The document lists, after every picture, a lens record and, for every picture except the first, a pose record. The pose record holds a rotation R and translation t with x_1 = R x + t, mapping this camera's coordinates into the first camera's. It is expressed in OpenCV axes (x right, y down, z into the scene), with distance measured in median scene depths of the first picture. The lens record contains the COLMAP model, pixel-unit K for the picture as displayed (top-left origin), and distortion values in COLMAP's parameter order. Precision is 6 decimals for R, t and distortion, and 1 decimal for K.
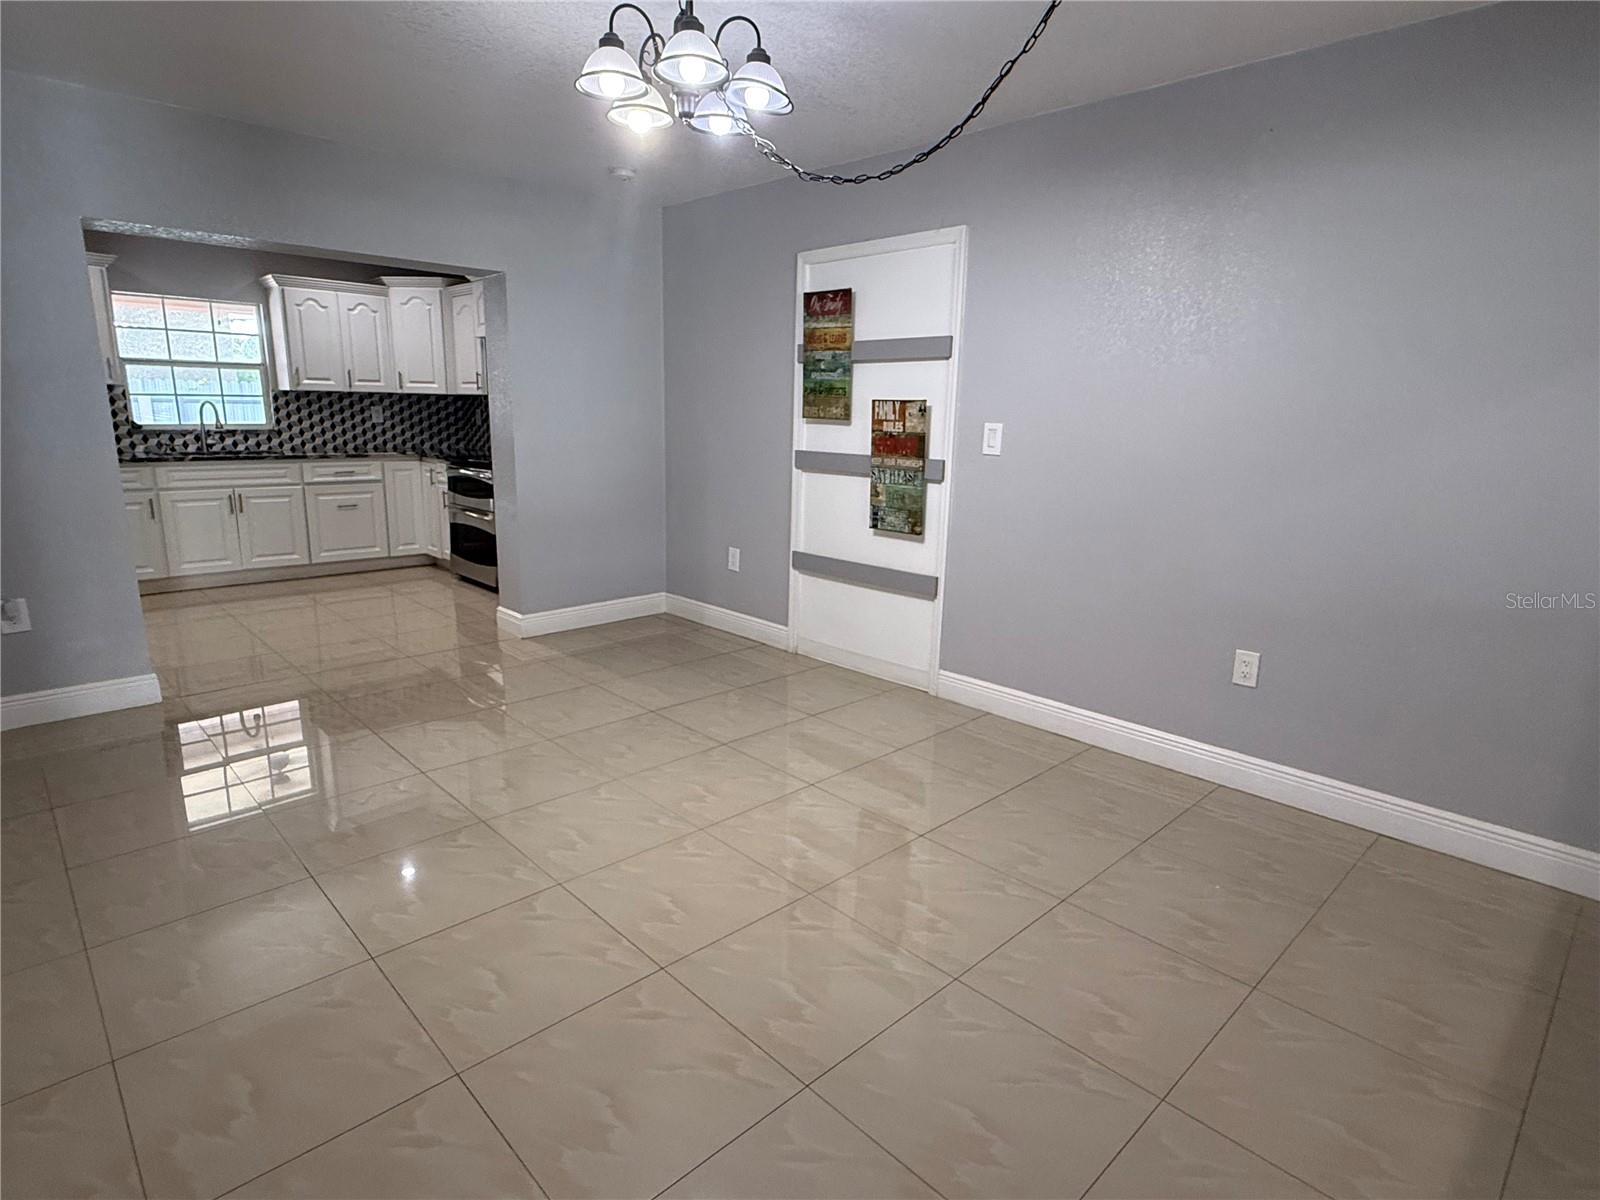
lens RADIAL K [[861.0, 0, 797.0], [0, 861.0, 607.6], [0, 0, 1]] dist [0.000919, -0.000579]
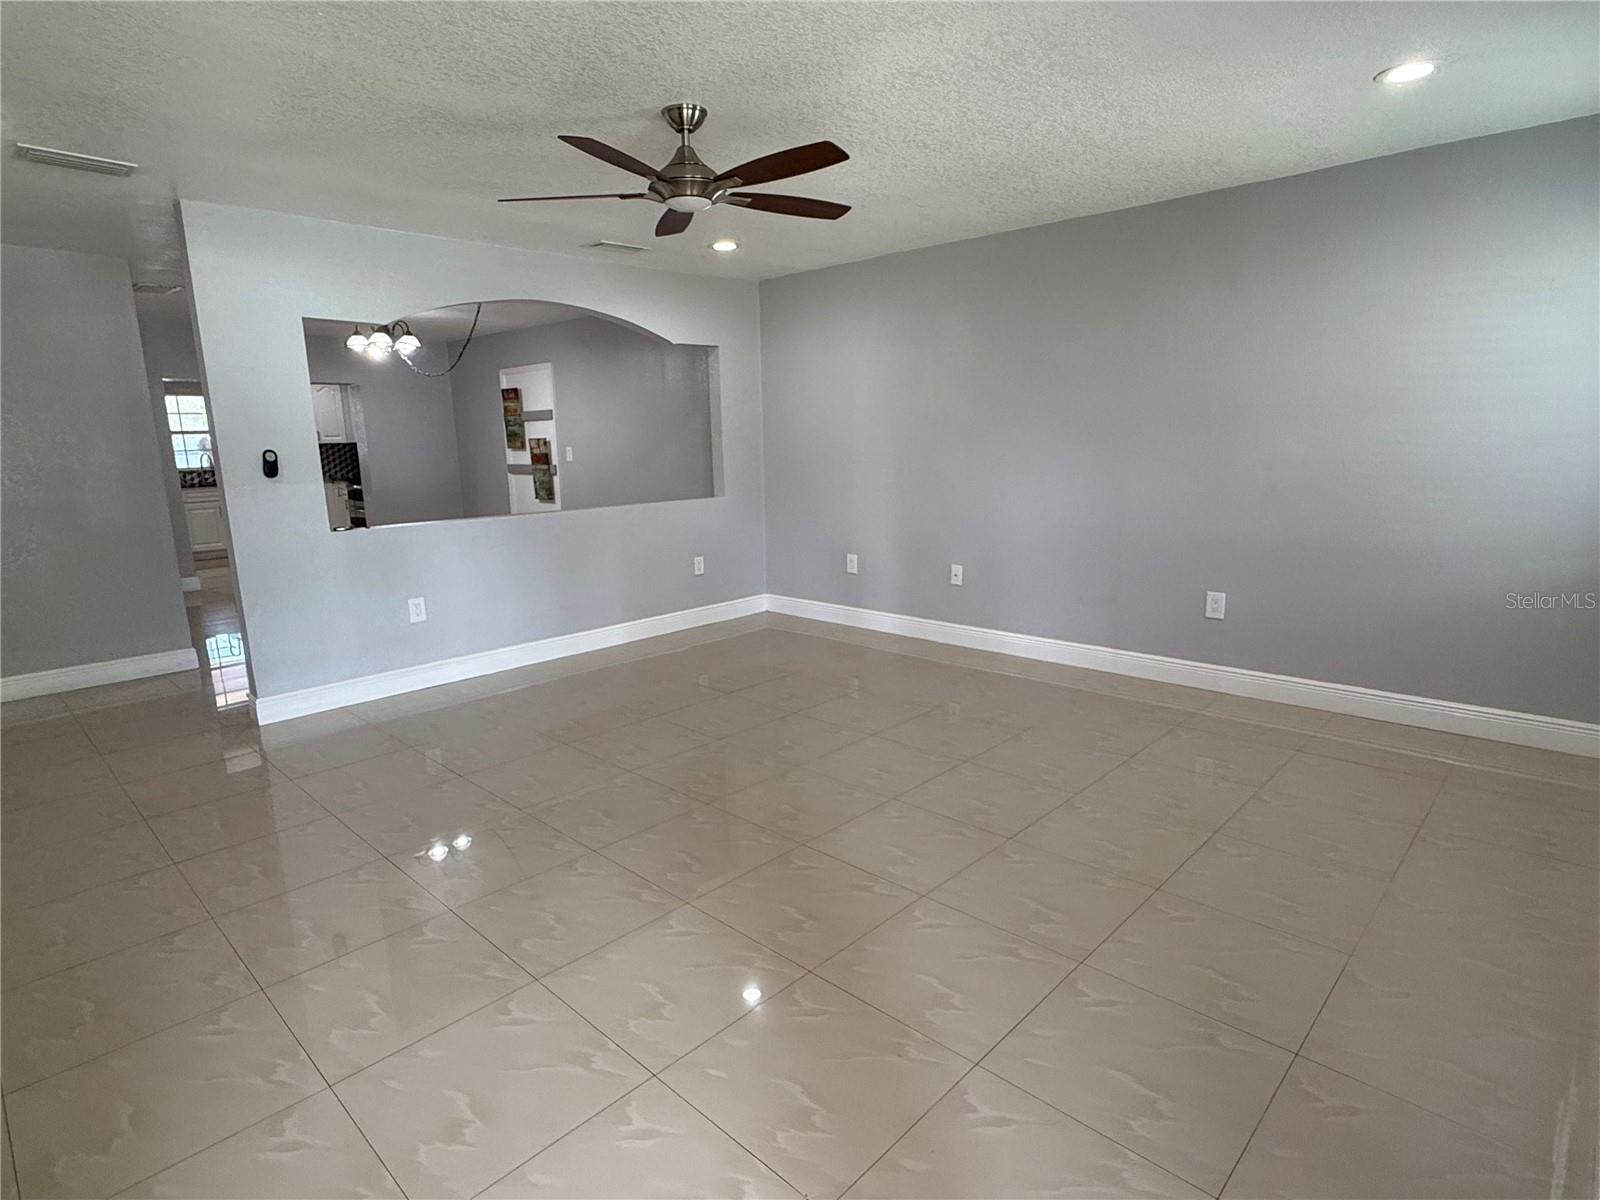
lens RADIAL K [[861.0, 0, 797.0], [0, 861.0, 607.6], [0, 0, 1]] dist [0.000919, -0.000579]
pose [[0.998286, -0.050144, 0.030189, 0.638497], [0.051008, 0.998290, -0.028558, 0.262745], [-0.028705, 0.030049, 0.999136, -1.102604]]
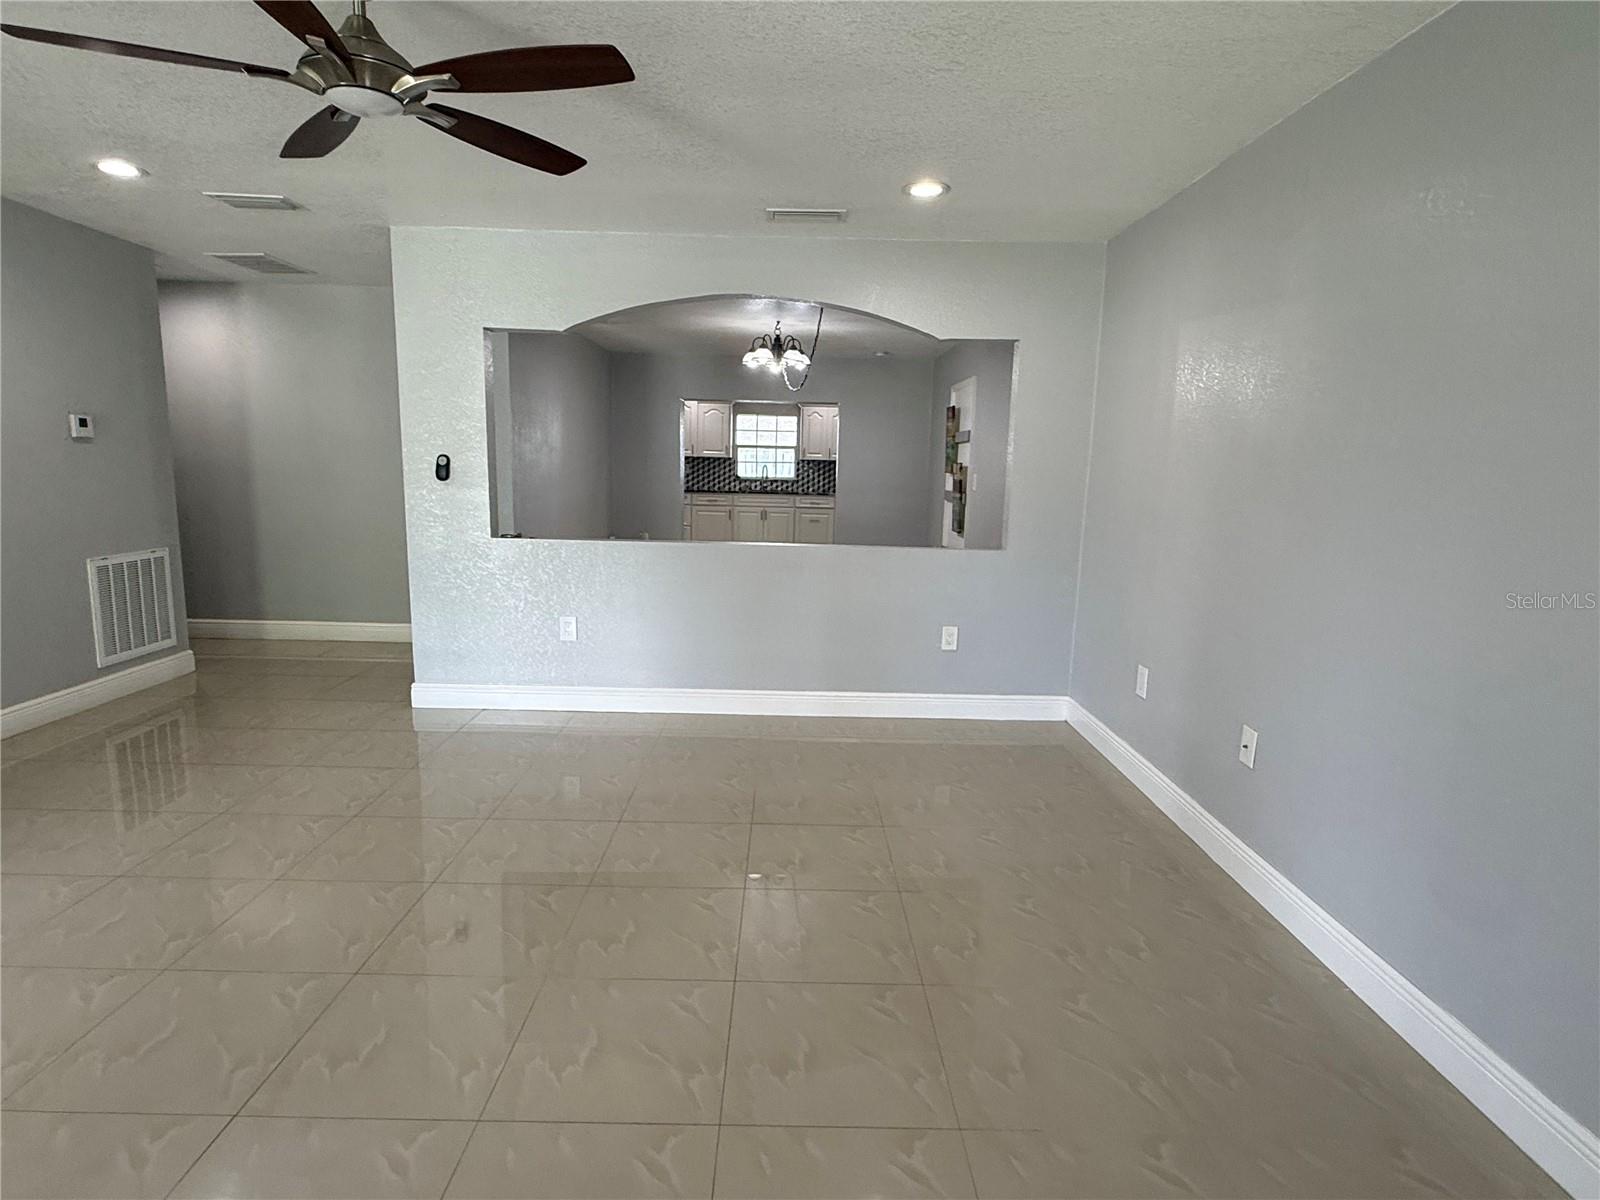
lens RADIAL K [[862.8, 0, 793.5], [0, 862.8, 604.4], [0, 0, 1]] dist [0.000896, 0.000173]
pose [[0.726927, 0.110592, -0.677751, 1.102176], [-0.165827, 0.986009, -0.016967, 0.150882], [0.666392, 0.124723, 0.735096, -0.572765]]
